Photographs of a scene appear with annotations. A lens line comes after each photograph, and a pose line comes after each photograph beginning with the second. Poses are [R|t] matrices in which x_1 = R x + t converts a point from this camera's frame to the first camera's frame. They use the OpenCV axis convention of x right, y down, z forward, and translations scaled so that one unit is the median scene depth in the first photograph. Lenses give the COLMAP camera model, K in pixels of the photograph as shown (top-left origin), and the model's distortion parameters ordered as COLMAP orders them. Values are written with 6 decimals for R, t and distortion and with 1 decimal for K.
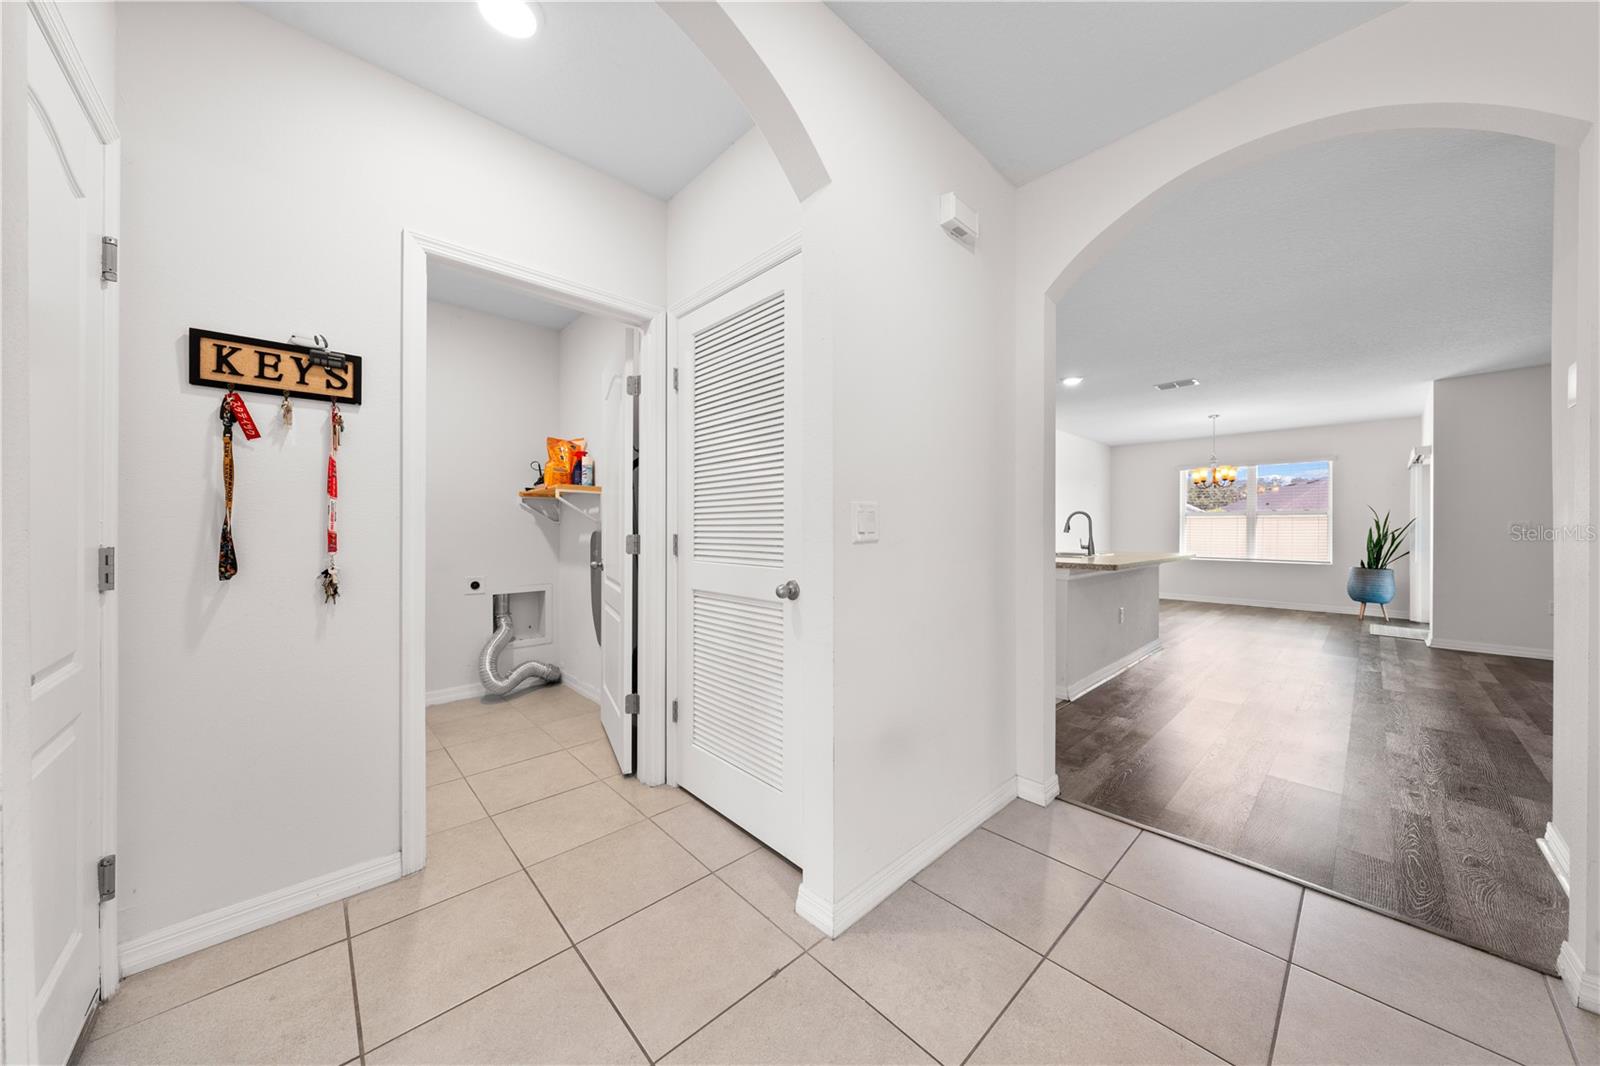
lens RADIAL K [[533.6, 0, 801.1], [0, 533.6, 527.8], [0, 0, 1]] dist [-0.006727, -0.000039]
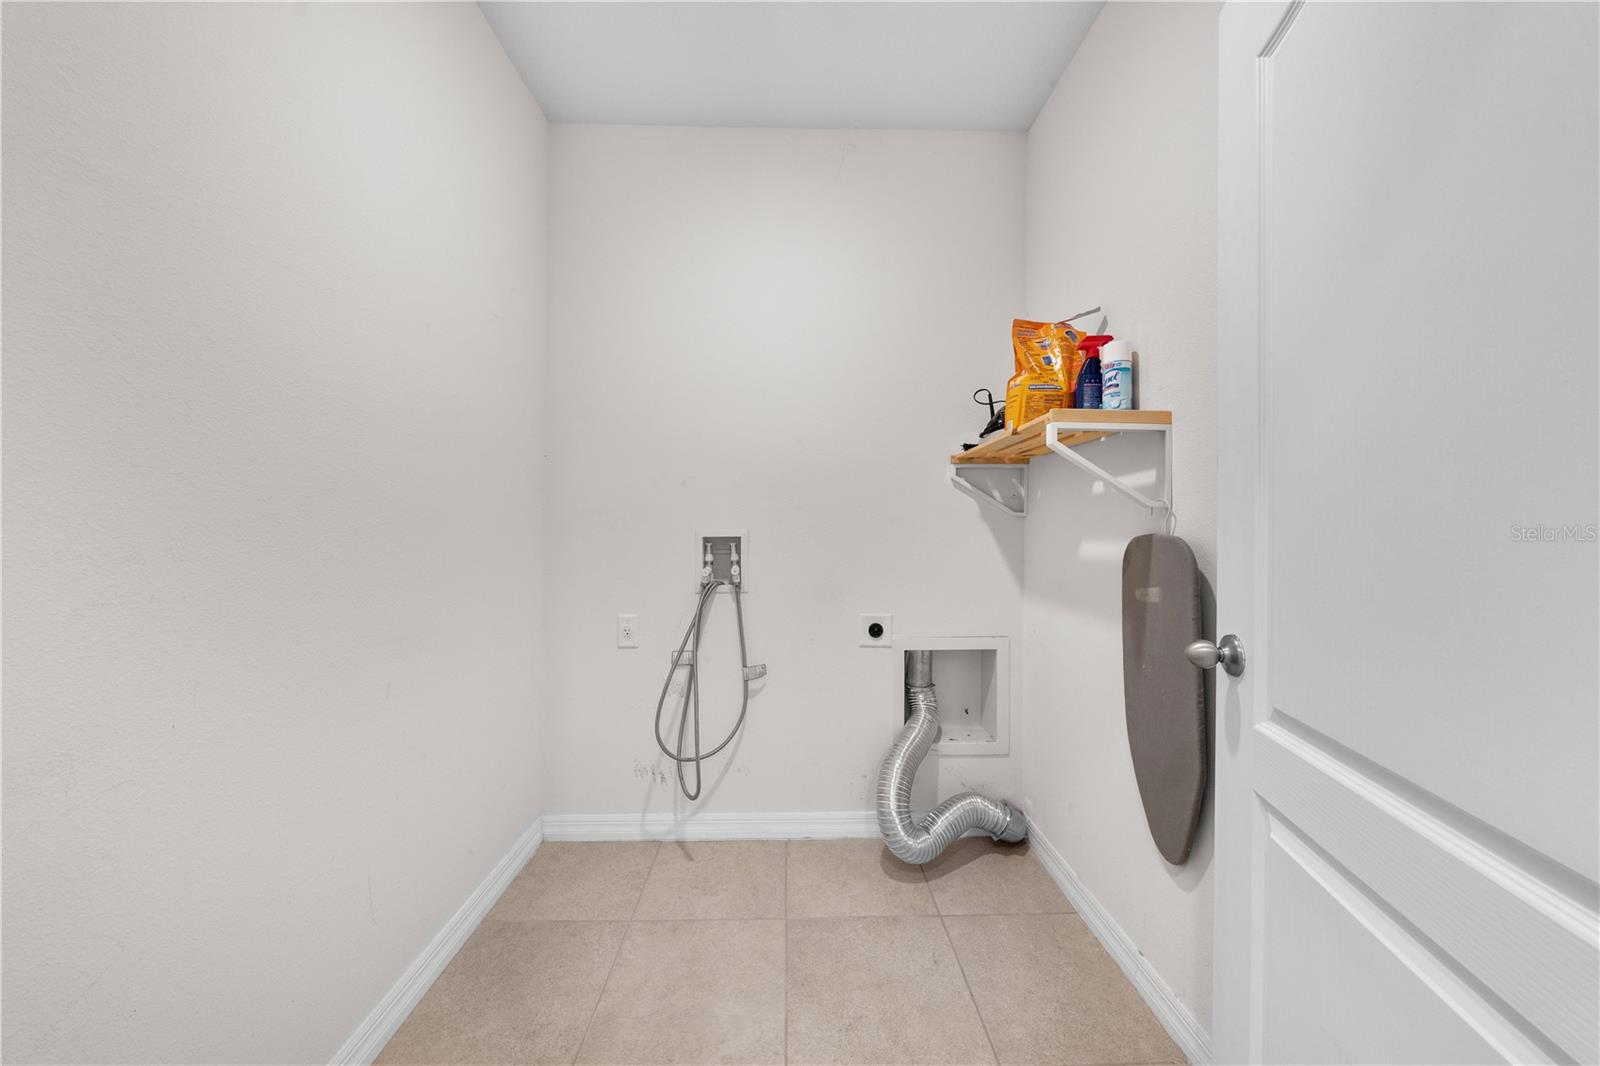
lens RADIAL K [[541.3, 0, 804.3], [0, 541.3, 528.3], [0, 0, 1]] dist [-0.000800, 0.000120]
pose [[0.747629, 0.006484, -0.664085, -0.291813], [-0.004988, 0.999979, 0.004148, 0.002025], [0.664098, 0.000212, 0.747646, 0.522769]]
